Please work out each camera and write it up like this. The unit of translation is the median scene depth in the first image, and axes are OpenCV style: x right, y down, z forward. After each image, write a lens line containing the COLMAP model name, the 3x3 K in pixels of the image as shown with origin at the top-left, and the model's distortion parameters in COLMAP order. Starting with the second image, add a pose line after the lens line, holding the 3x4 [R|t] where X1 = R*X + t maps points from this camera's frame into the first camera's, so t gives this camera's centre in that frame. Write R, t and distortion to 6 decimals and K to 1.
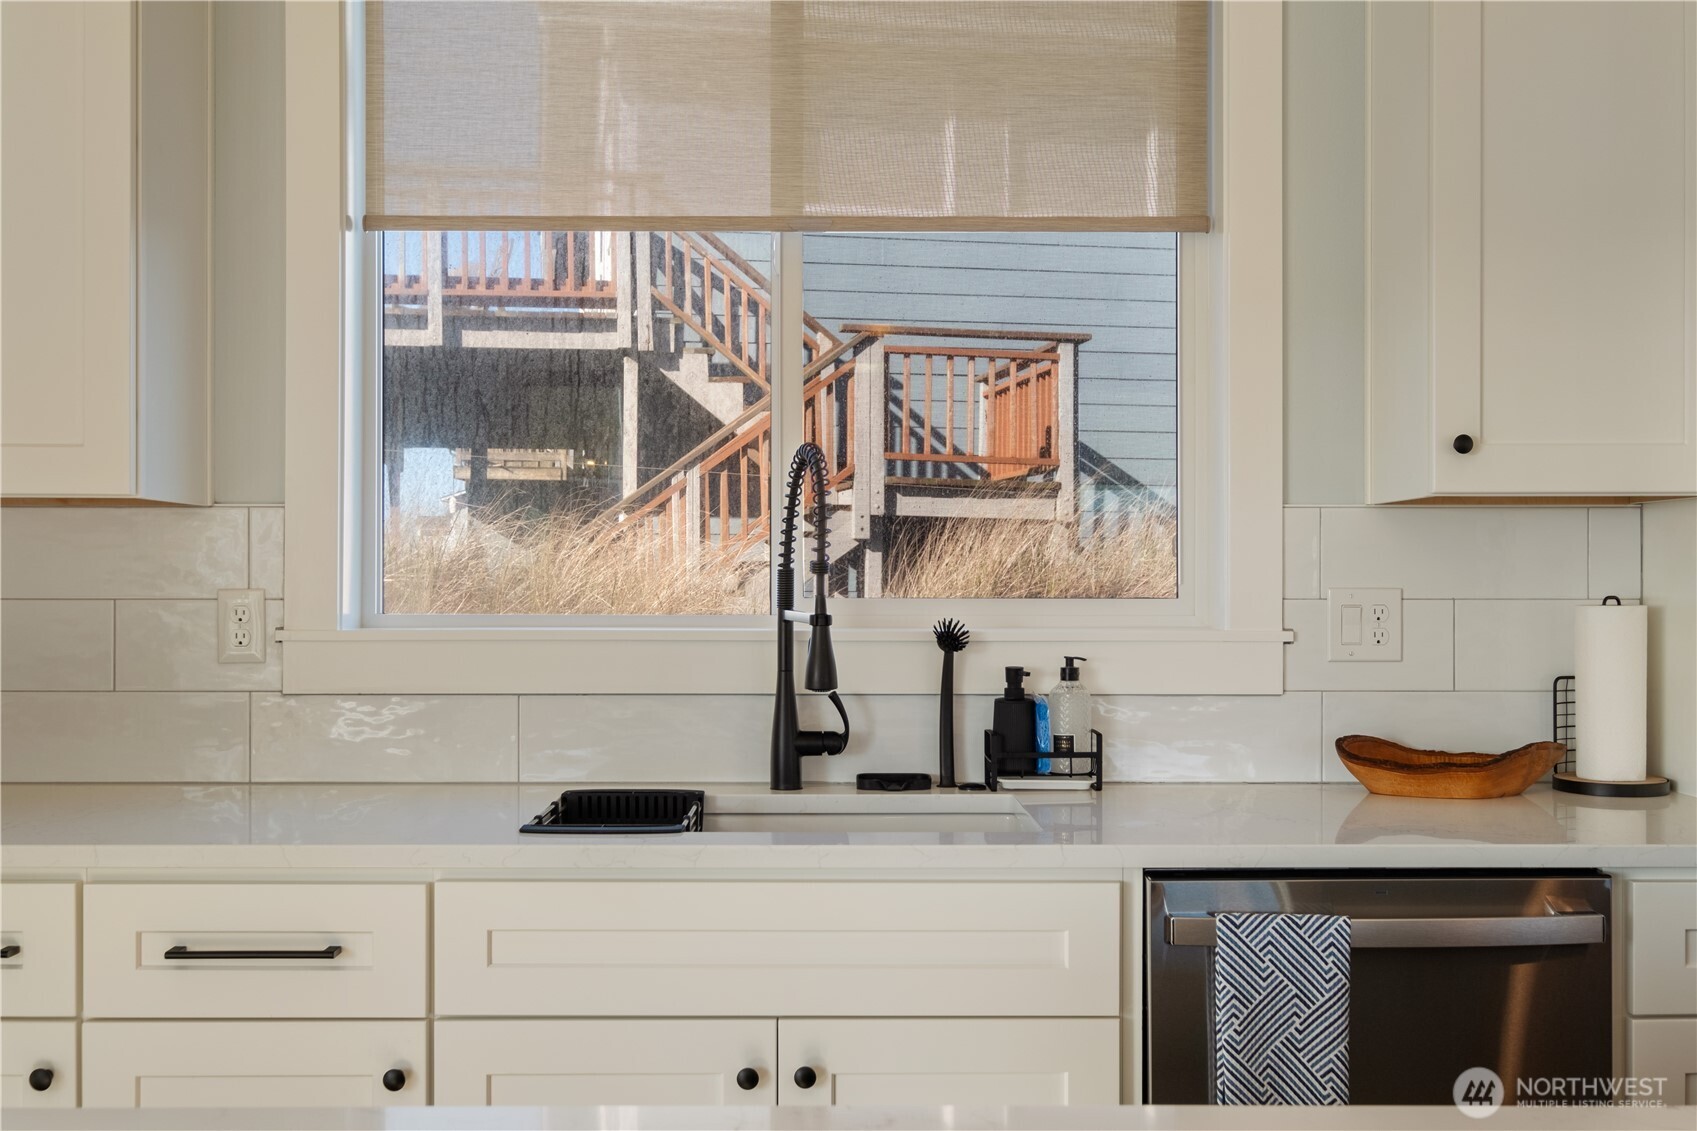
lens RADIAL K [[1713.4, 0, 848.5], [0, 1713.4, 565.5], [0, 0, 1]] dist [0.008245, 0.002925]
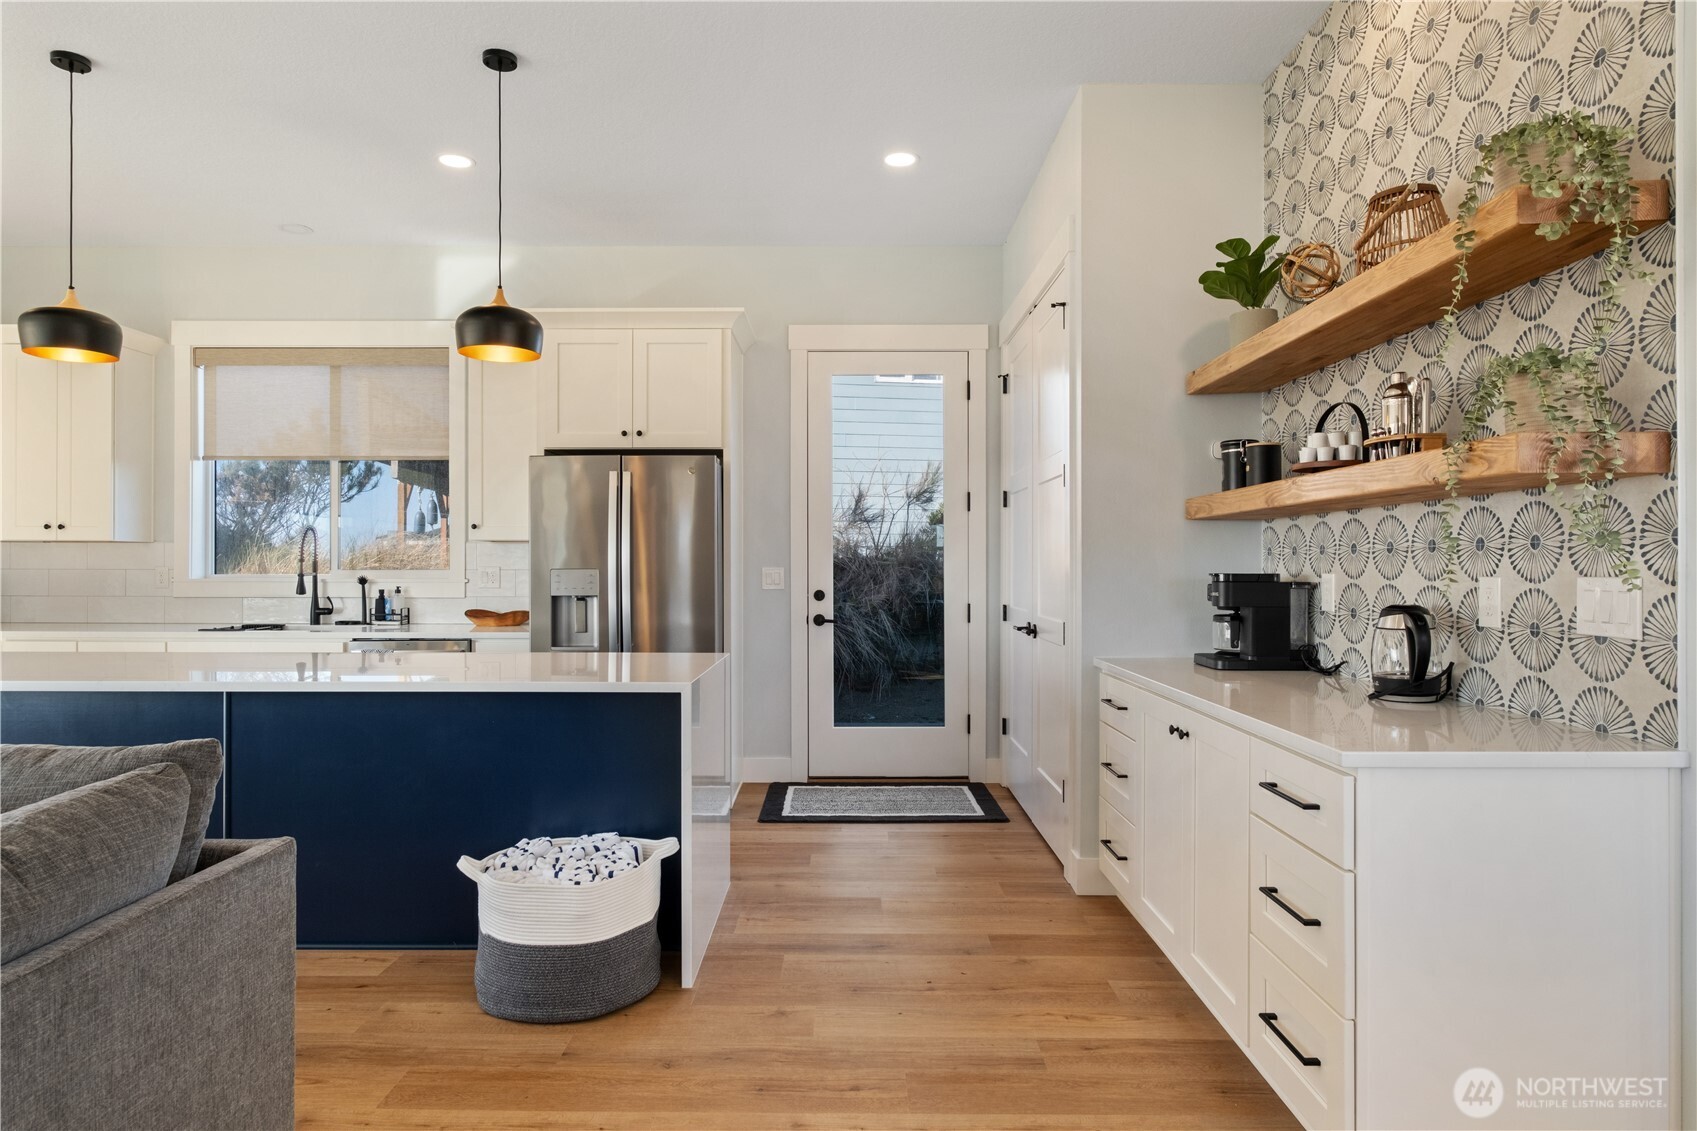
lens RADIAL K [[1003.9, 0, 848.5], [0, 1003.9, 565.5], [0, 0, 1]] dist [0.000813, 0.000464]
pose [[0.999918, 0.002989, -0.012428, 1.060856], [-0.003023, 0.999992, -0.002673, 0.013630], [0.012420, 0.002710, 0.999919, -1.007781]]
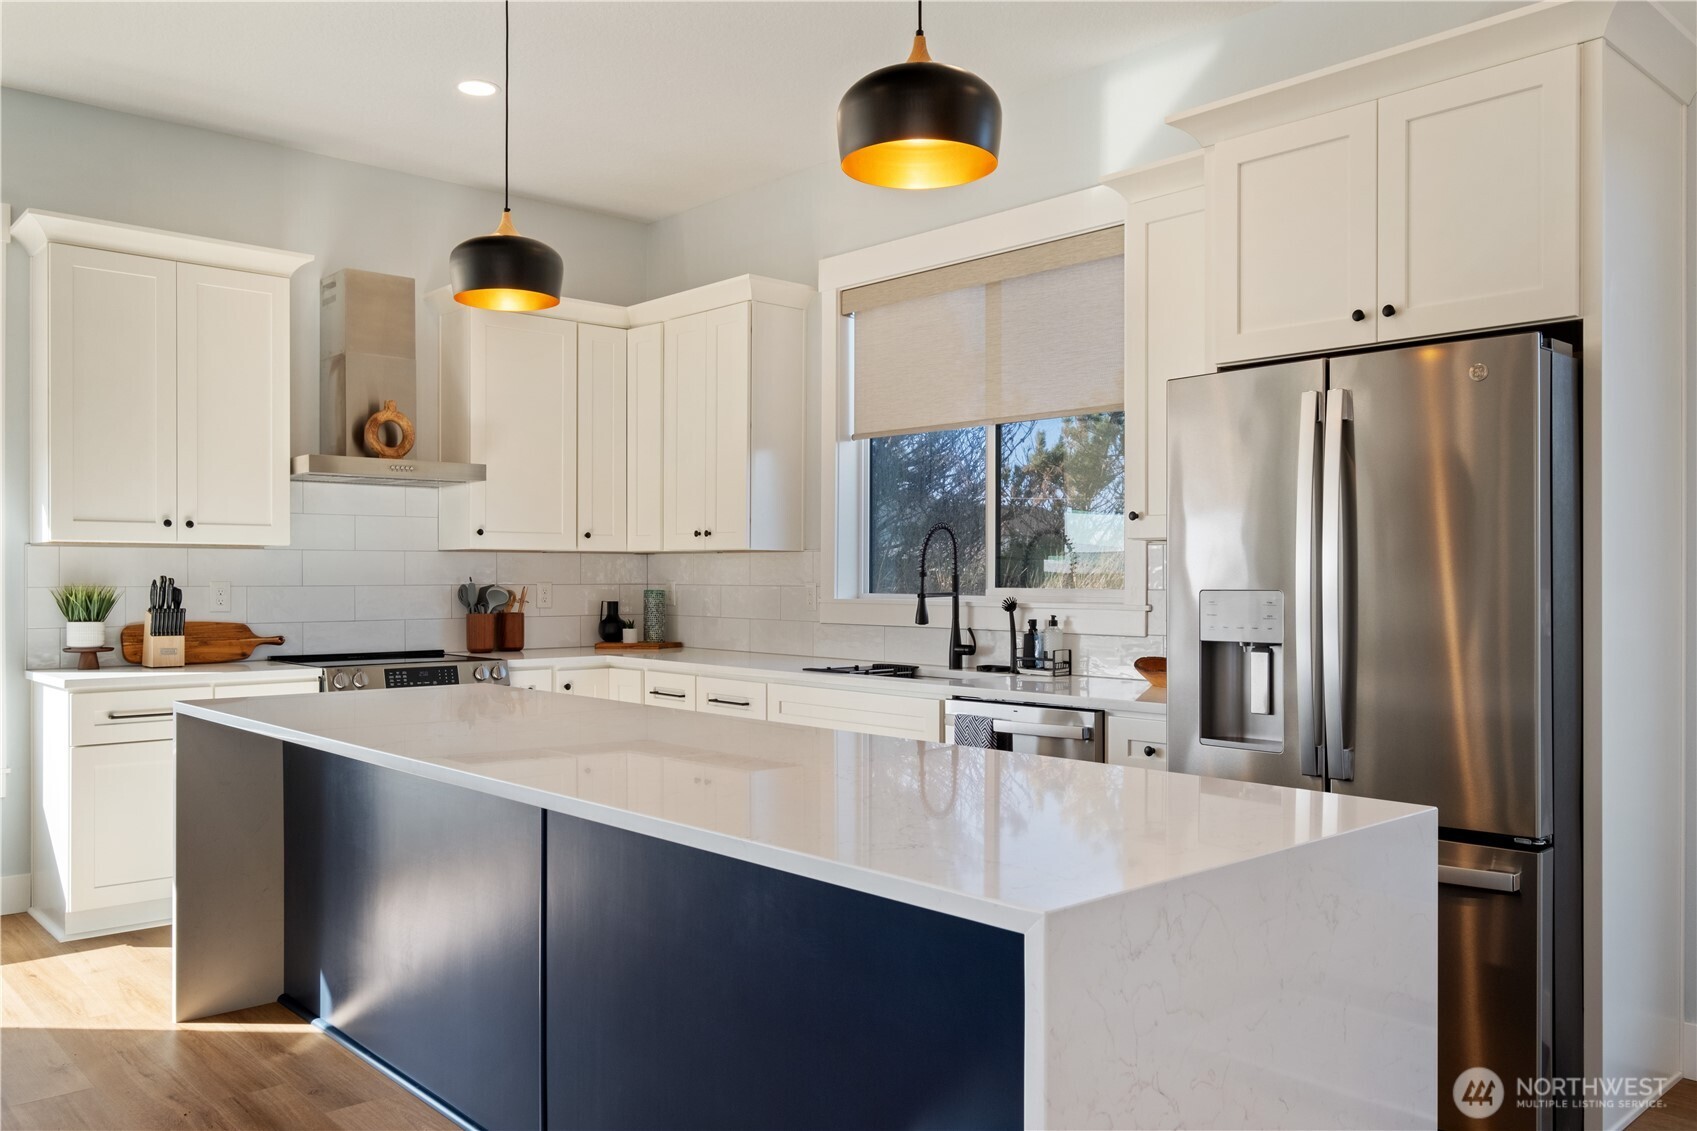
lens RADIAL K [[1323.3, 0, 848.5], [0, 1323.3, 565.5], [0, 0, 1]] dist [-0.001125, 0.001887]
pose [[0.672392, -0.004863, -0.740179, 1.200580], [-0.004610, 0.999932, -0.010757, 0.009450], [0.740181, 0.010645, 0.672323, -0.323181]]
